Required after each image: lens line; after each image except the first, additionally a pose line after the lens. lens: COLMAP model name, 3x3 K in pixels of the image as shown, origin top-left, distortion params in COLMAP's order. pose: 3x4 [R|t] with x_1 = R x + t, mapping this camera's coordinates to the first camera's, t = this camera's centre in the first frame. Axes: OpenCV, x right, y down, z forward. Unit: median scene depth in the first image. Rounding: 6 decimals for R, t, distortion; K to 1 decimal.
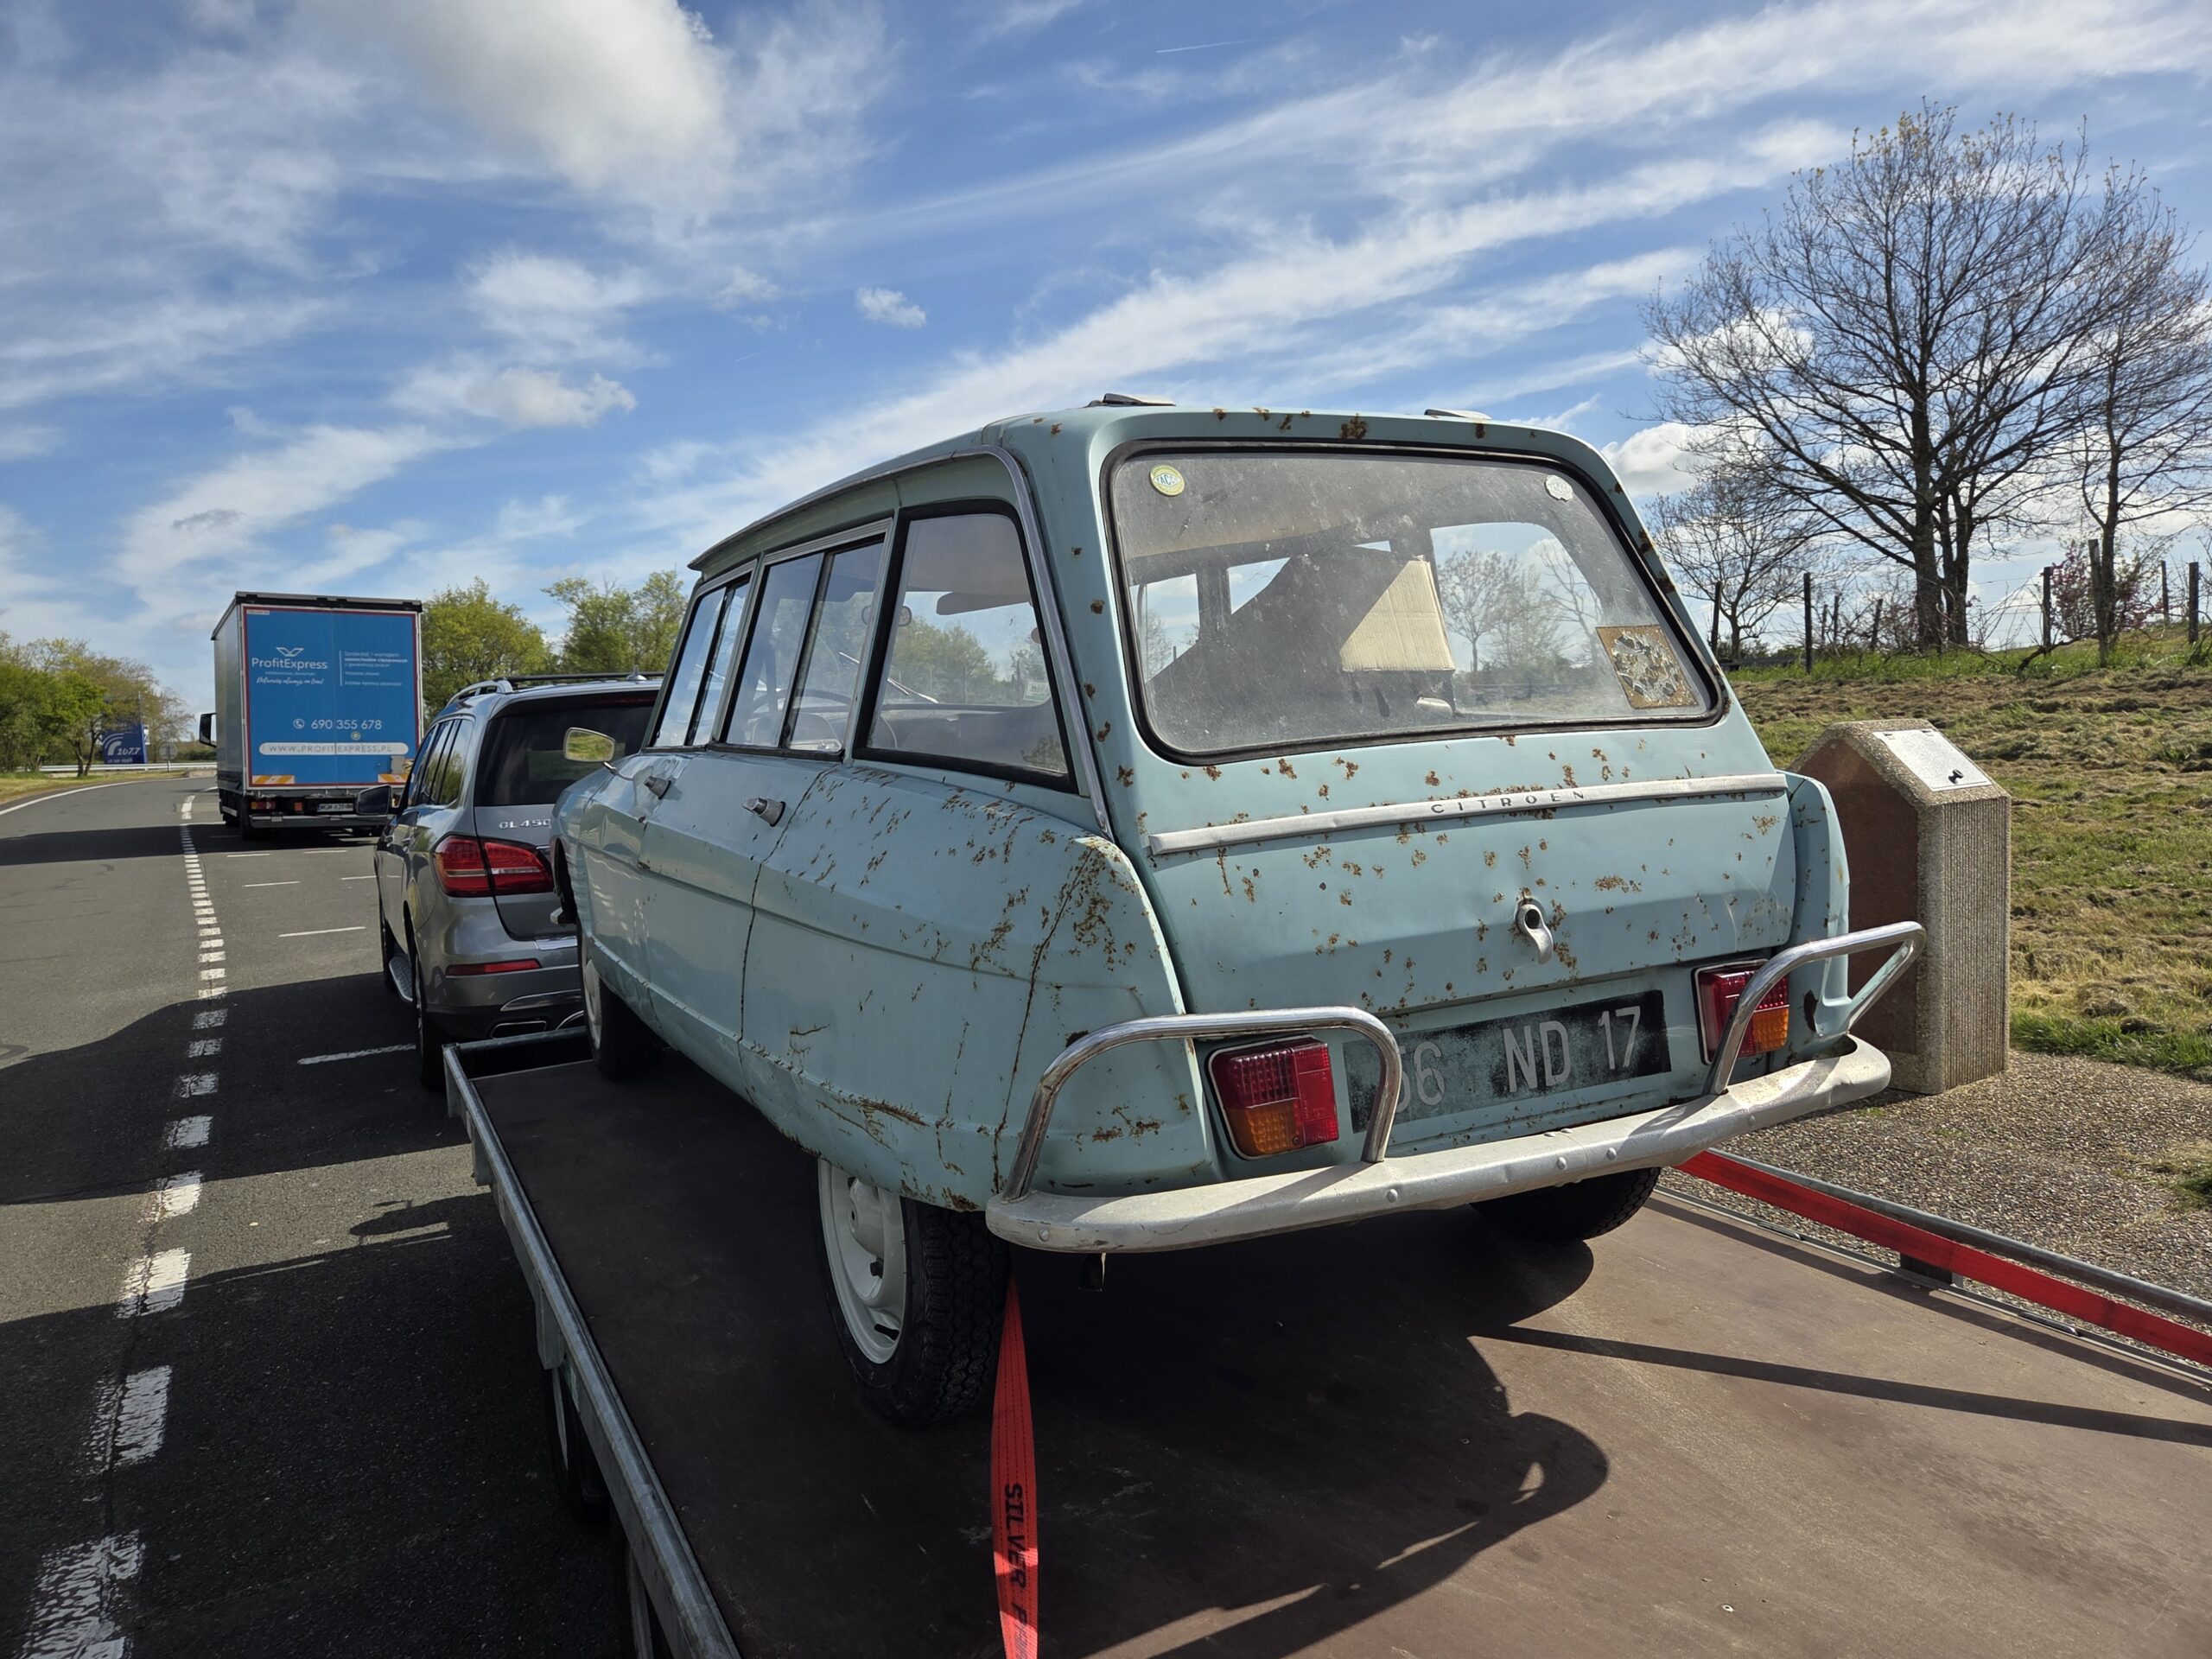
lens RADIAL K [[1488.0, 0, 1090.3], [0, 1488.0, 831.2], [0, 0, 1]] dist [0.059337, -0.040305]
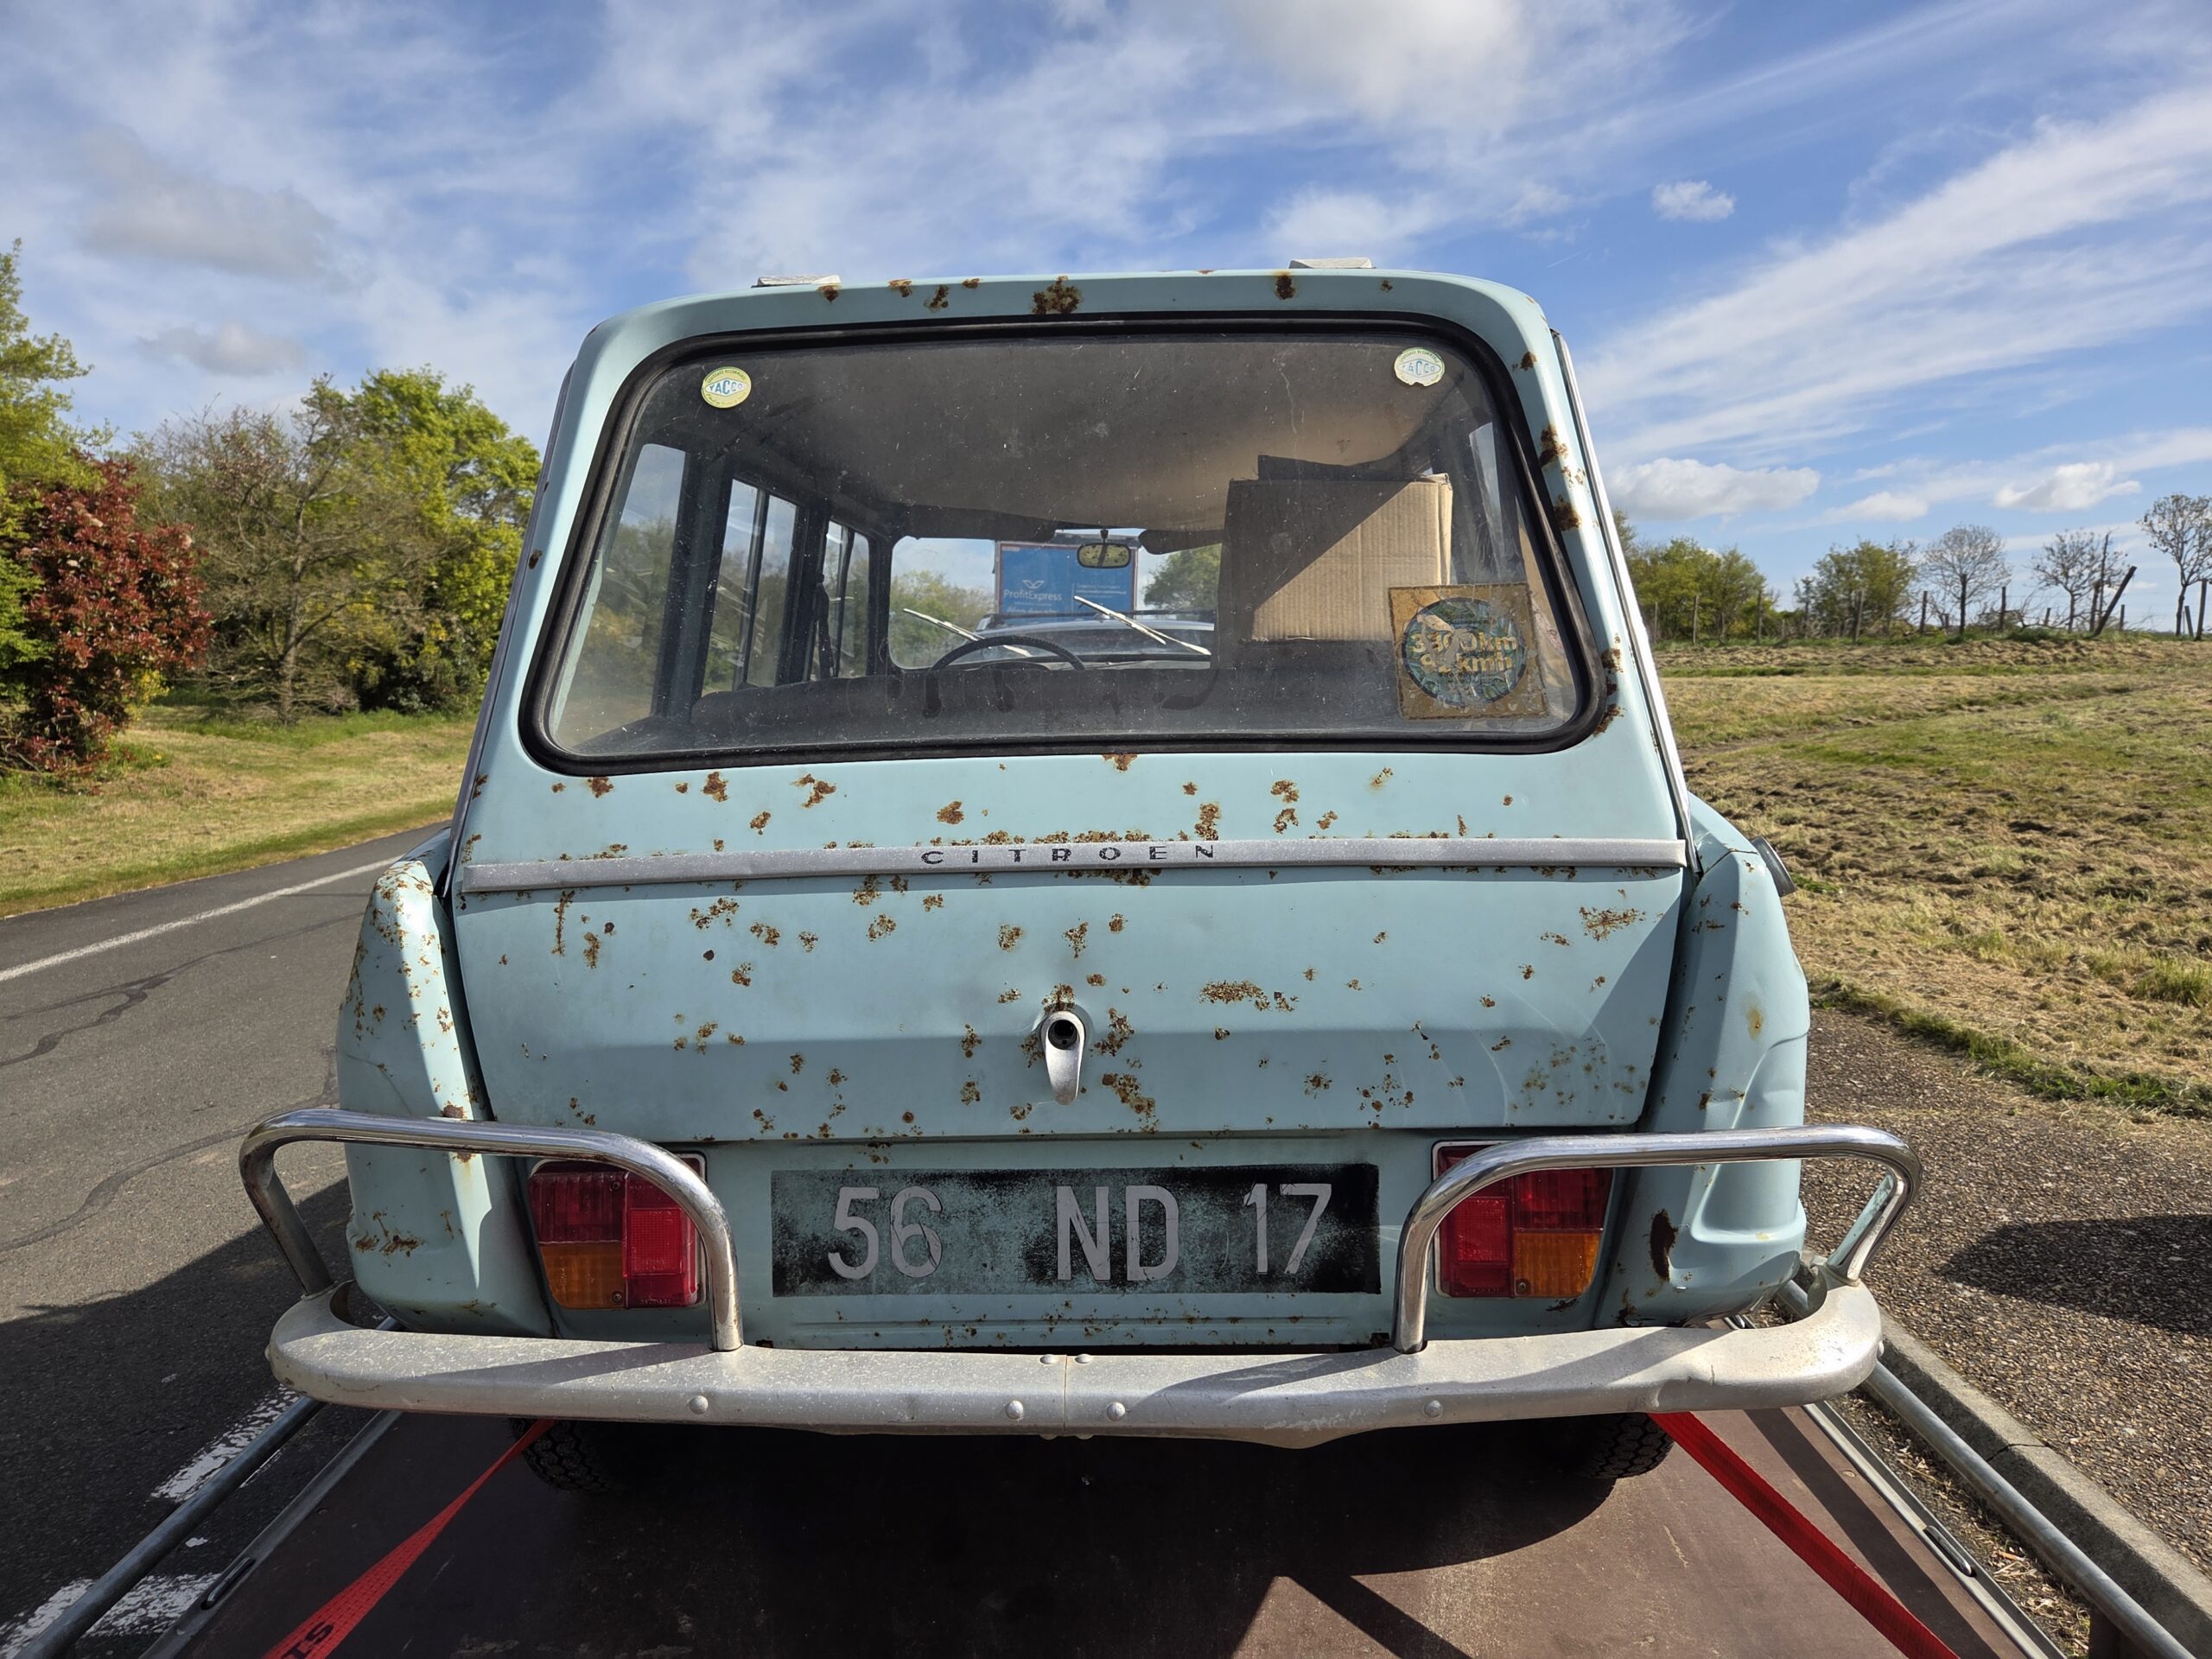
lens RADIAL K [[1488.0, 0, 1095.7], [0, 1488.0, 852.0], [0, 0, 1]] dist [0.059337, -0.040305]
pose [[0.881715, 0.087351, -0.463625, 0.593683], [-0.059651, 0.995464, 0.074110, -0.070234], [0.467996, -0.037688, 0.882927, 0.415456]]
